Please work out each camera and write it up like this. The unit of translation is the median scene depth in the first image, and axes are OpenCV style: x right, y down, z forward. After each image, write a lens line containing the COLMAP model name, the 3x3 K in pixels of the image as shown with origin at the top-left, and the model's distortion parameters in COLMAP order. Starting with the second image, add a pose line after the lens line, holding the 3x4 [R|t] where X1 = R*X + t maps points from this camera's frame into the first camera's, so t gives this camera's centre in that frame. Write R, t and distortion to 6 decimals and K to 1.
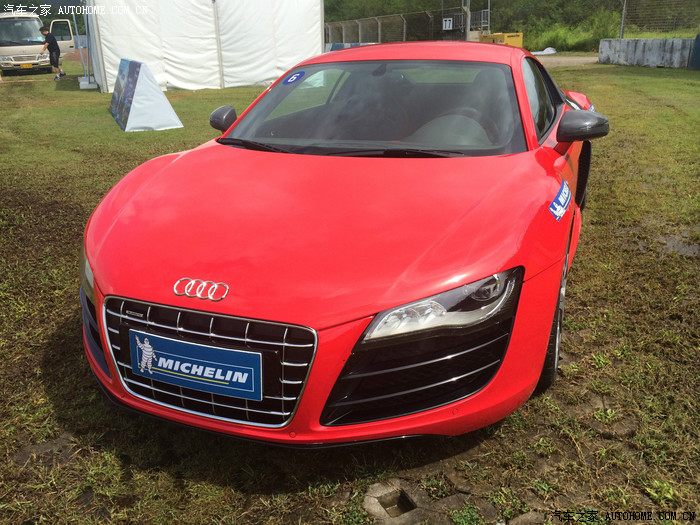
lens RADIAL K [[594.8, 0, 343.7], [0, 594.8, 265.0], [0, 0, 1]] dist [0.073710, -0.105437]
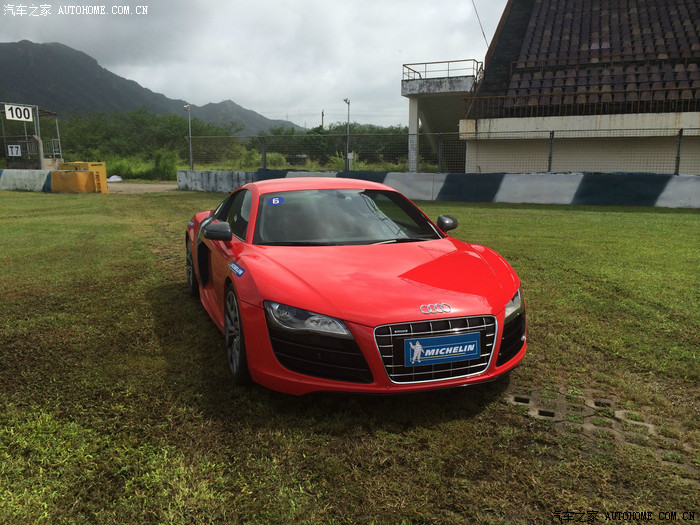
lens RADIAL K [[594.8, 0, 343.7], [0, 594.8, 265.0], [0, 0, 1]] dist [0.073710, -0.105437]
pose [[0.745043, -0.085427, 0.661523, -1.632893], [0.214007, 0.969947, -0.115770, 0.061267], [-0.631753, 0.227825, 0.740935, -0.213364]]
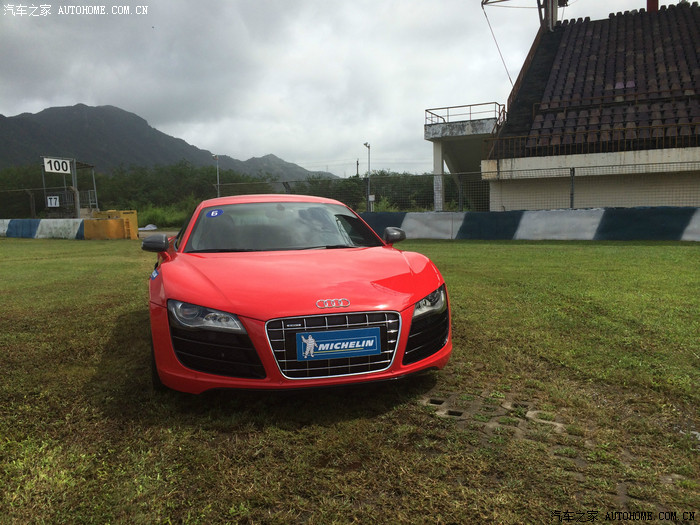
lens RADIAL K [[594.8, 0, 343.7], [0, 594.8, 265.0], [0, 0, 1]] dist [0.073710, -0.105437]
pose [[0.786540, -0.043958, 0.615972, -1.306667], [0.215524, 0.954284, -0.207104, 0.306754], [-0.578709, 0.295652, 0.760057, -0.426509]]
